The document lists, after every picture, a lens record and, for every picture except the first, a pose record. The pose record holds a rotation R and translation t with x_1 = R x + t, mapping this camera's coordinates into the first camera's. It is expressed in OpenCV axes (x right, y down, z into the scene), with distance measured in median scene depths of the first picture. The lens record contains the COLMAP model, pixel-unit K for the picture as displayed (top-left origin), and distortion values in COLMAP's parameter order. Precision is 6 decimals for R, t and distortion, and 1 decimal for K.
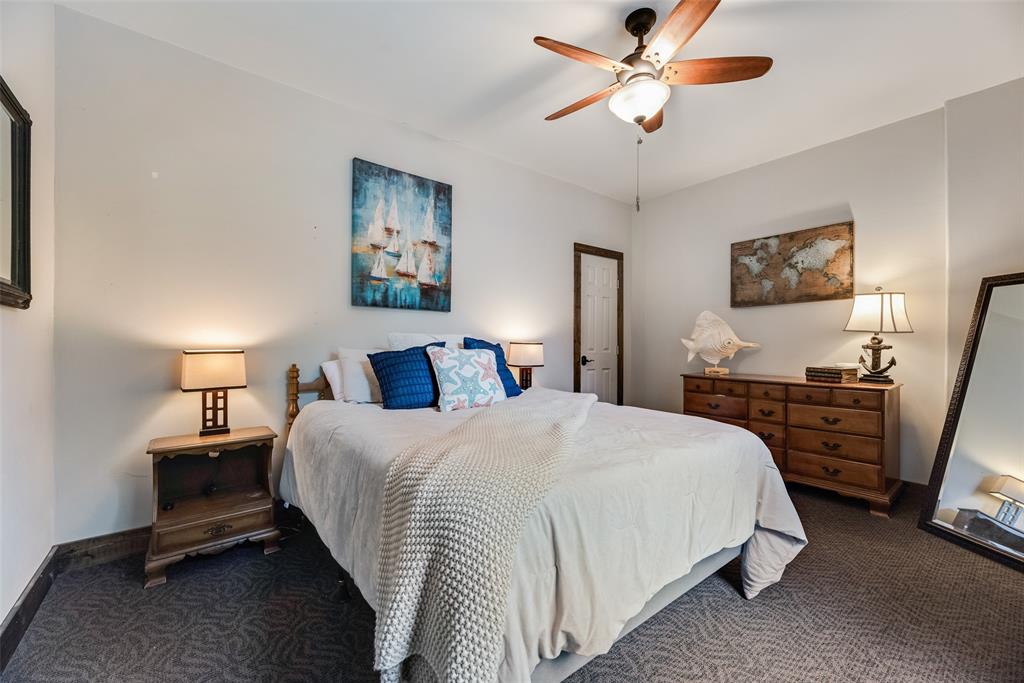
lens RADIAL K [[412.2, 0, 516.3], [0, 412.2, 343.0], [0, 0, 1]] dist [-0.001542, 0.001651]
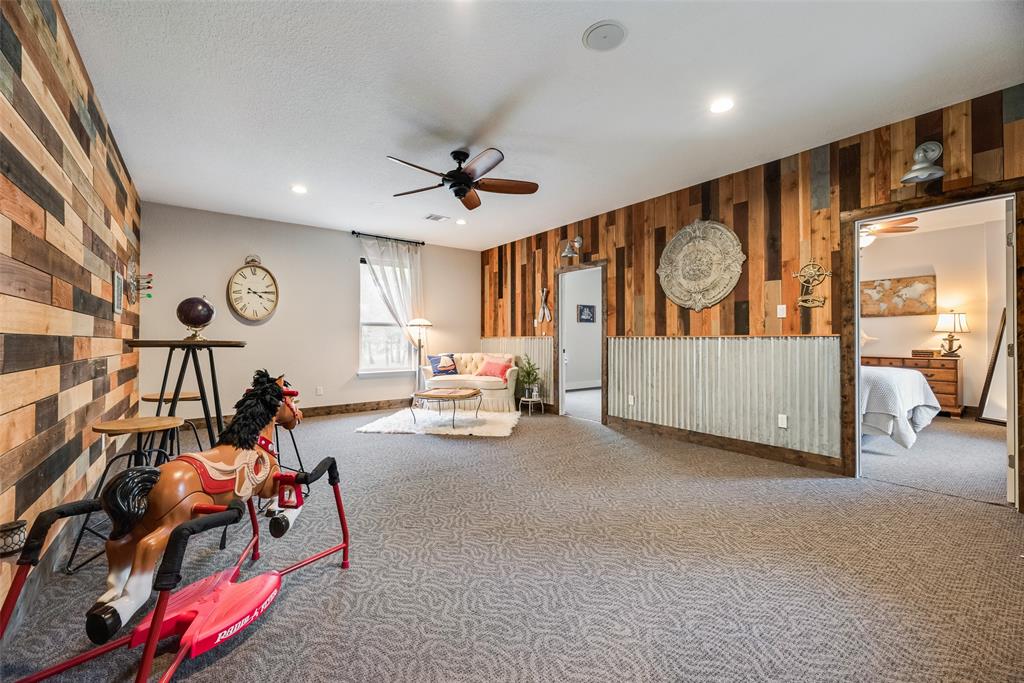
lens RADIAL K [[412.2, 0, 507.9], [0, 412.2, 338.1], [0, 0, 1]] dist [-0.001542, 0.001651]
pose [[0.999862, -0.000526, -0.016616, -1.223693], [0.000531, 1.000000, 0.000334, 0.000777], [0.016616, -0.000343, 0.999862, -1.024435]]
